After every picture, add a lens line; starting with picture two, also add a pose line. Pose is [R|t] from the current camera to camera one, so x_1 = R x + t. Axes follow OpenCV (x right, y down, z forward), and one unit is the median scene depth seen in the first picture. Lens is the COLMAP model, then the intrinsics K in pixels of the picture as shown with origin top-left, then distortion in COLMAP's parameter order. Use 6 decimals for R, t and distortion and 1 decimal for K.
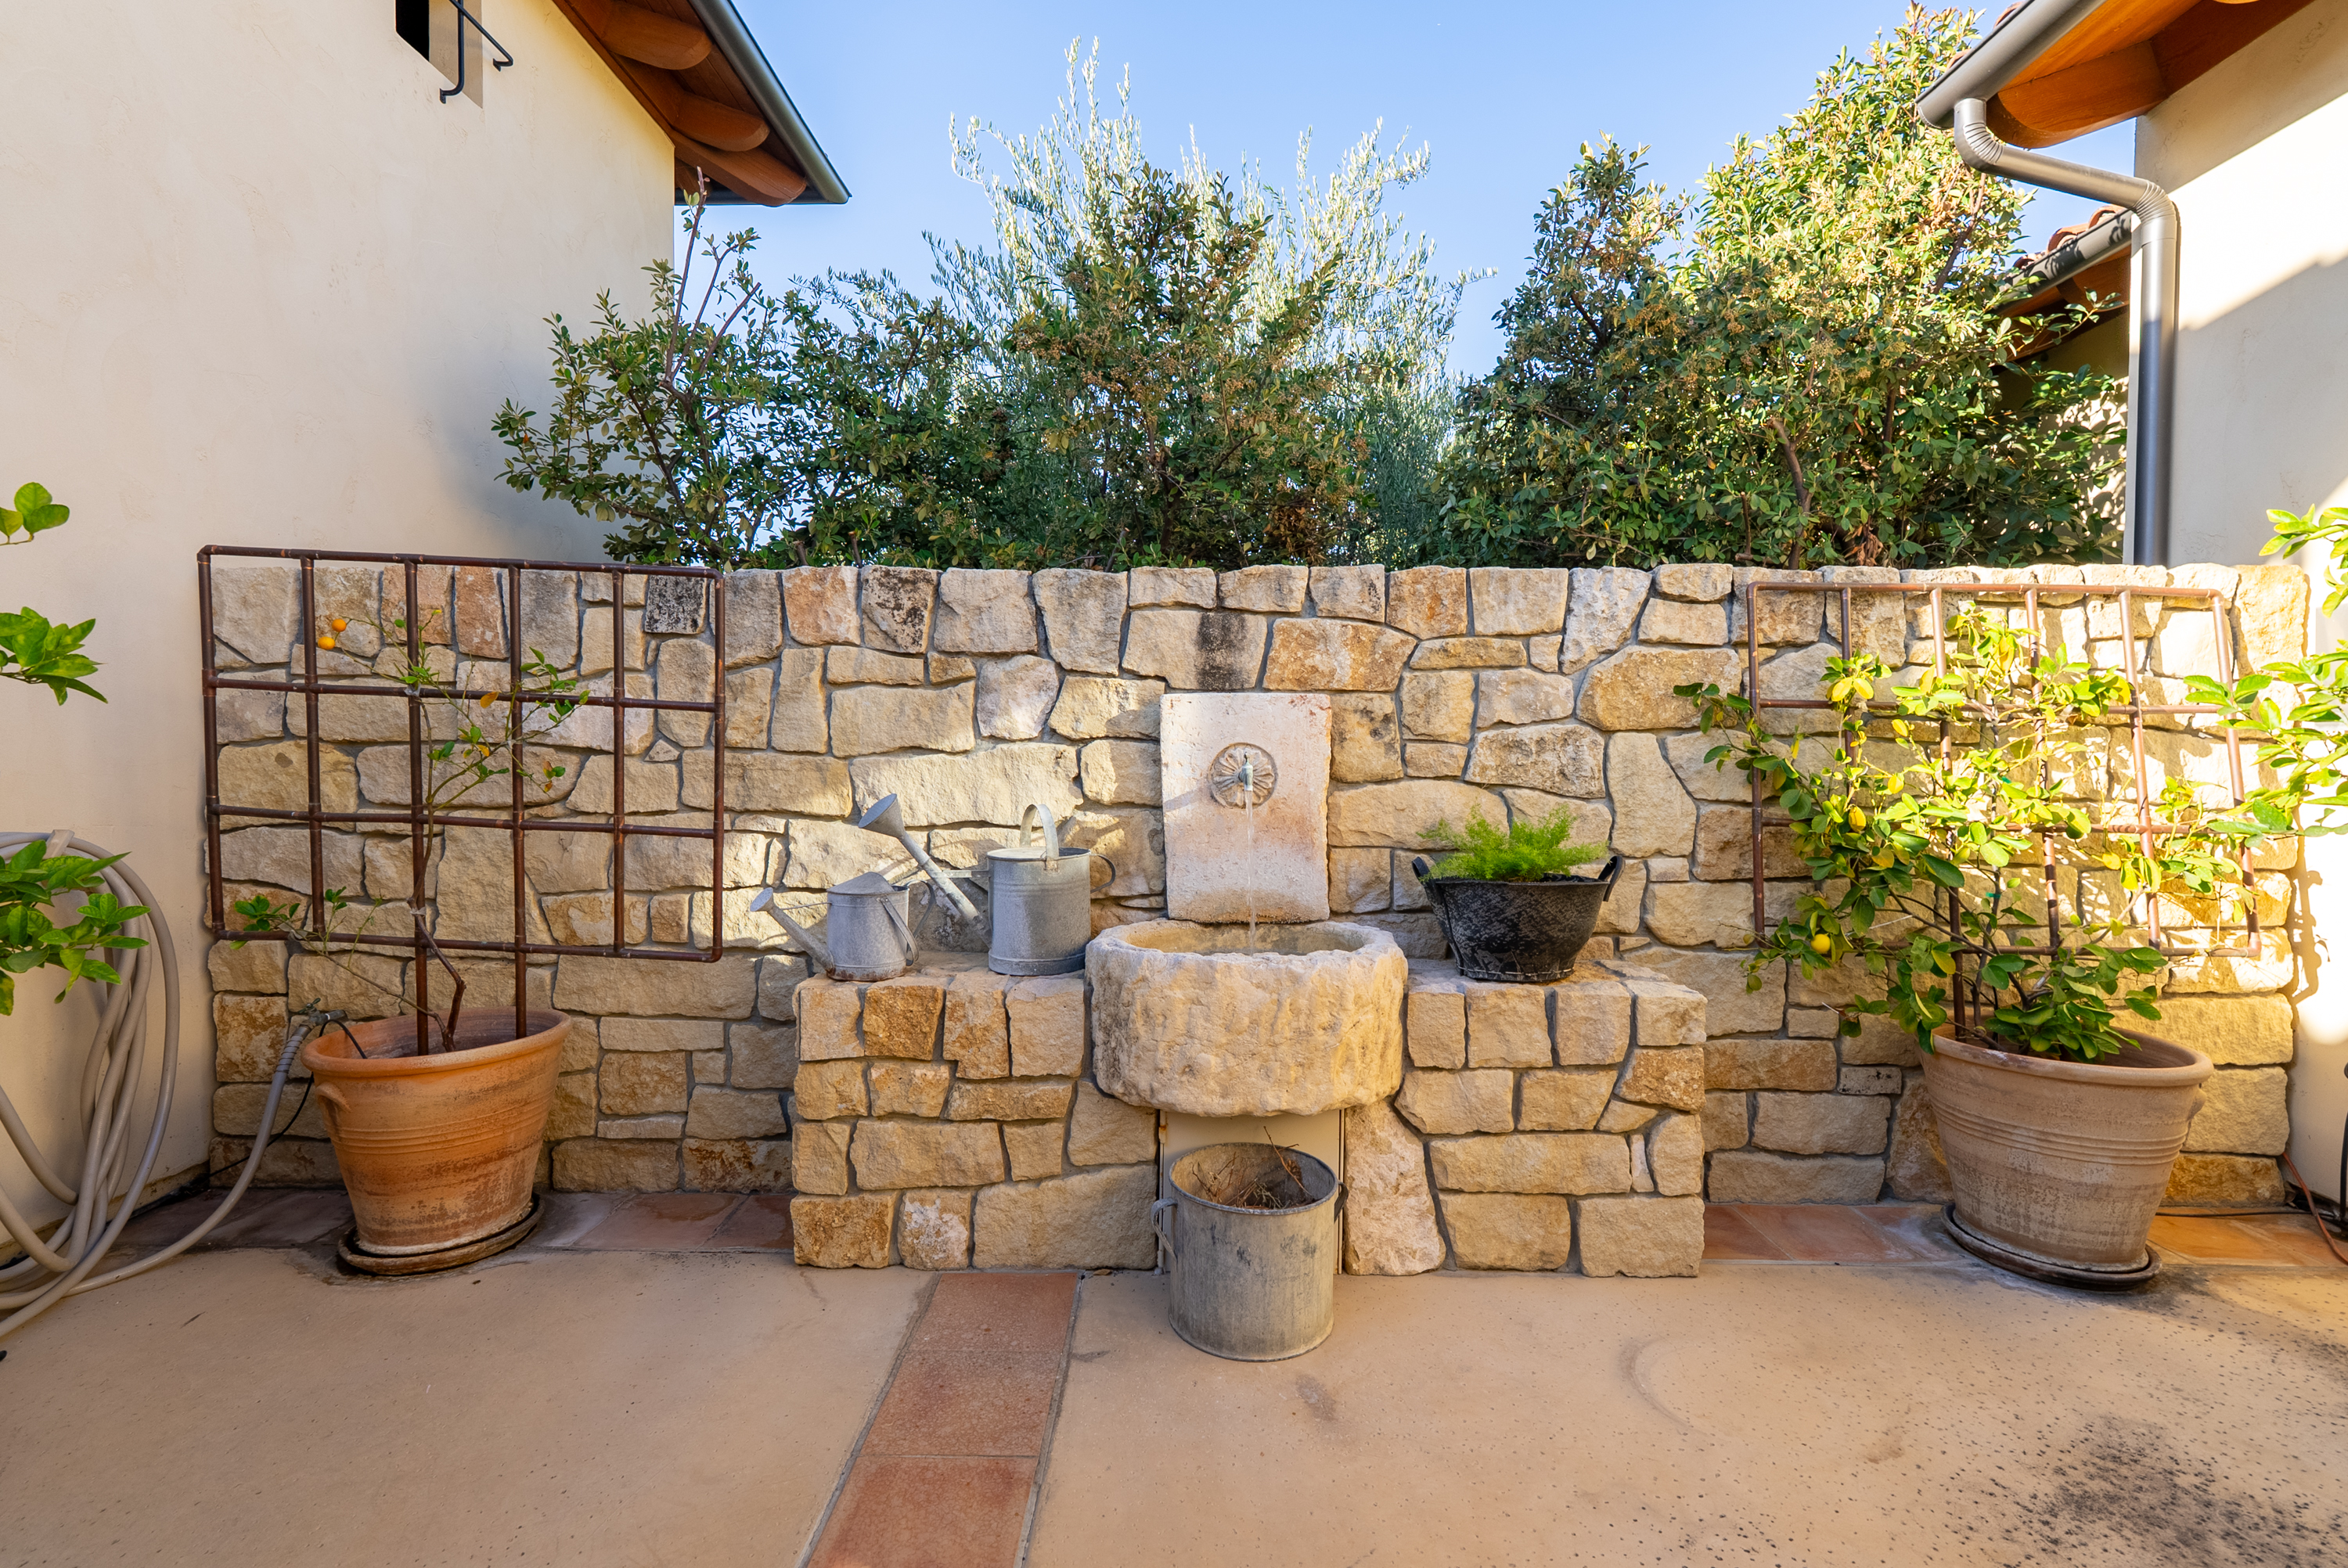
lens RADIAL K [[1087.5, 0, 1174.0], [0, 1087.5, 784.0], [0, 0, 1]] dist [-0.001968, 0.000299]
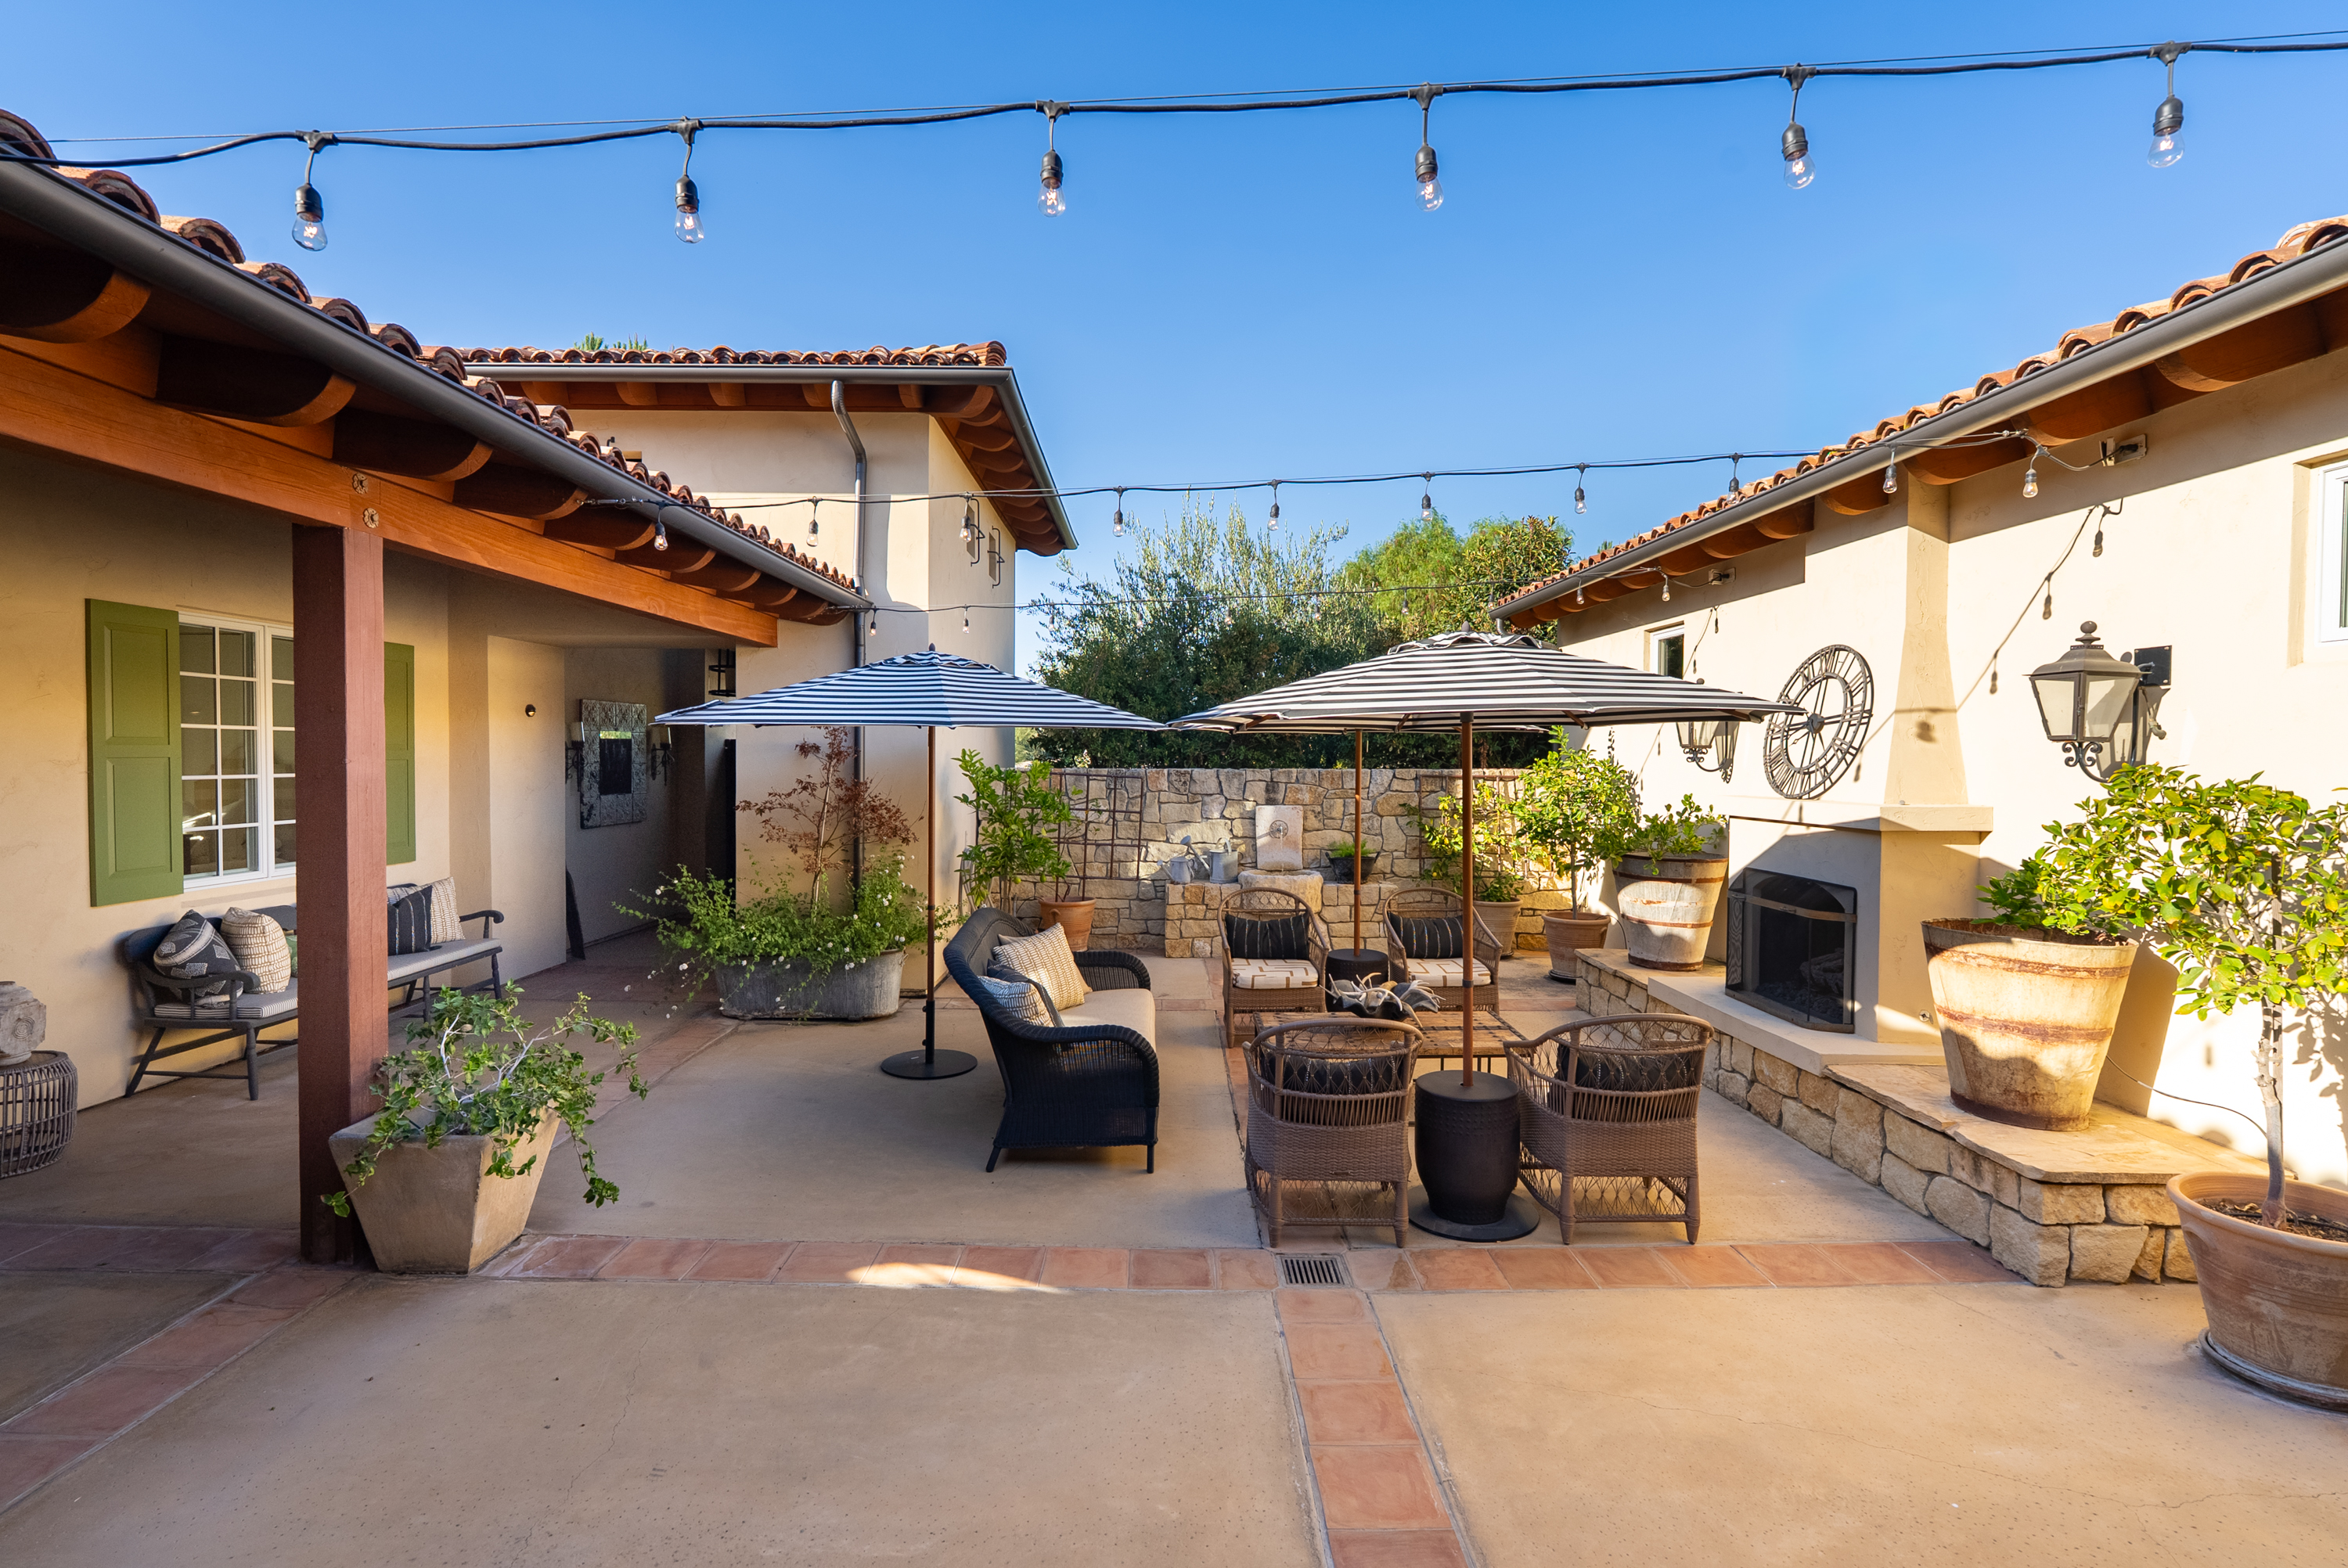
lens RADIAL K [[1087.5, 0, 1174.0], [0, 1087.5, 784.0], [0, 0, 1]] dist [-0.001968, 0.000299]
pose [[0.999768, -0.002053, 0.021435, -0.354009], [0.001936, 0.999983, 0.005459, -0.175217], [-0.021446, -0.005416, 0.999755, -2.545463]]
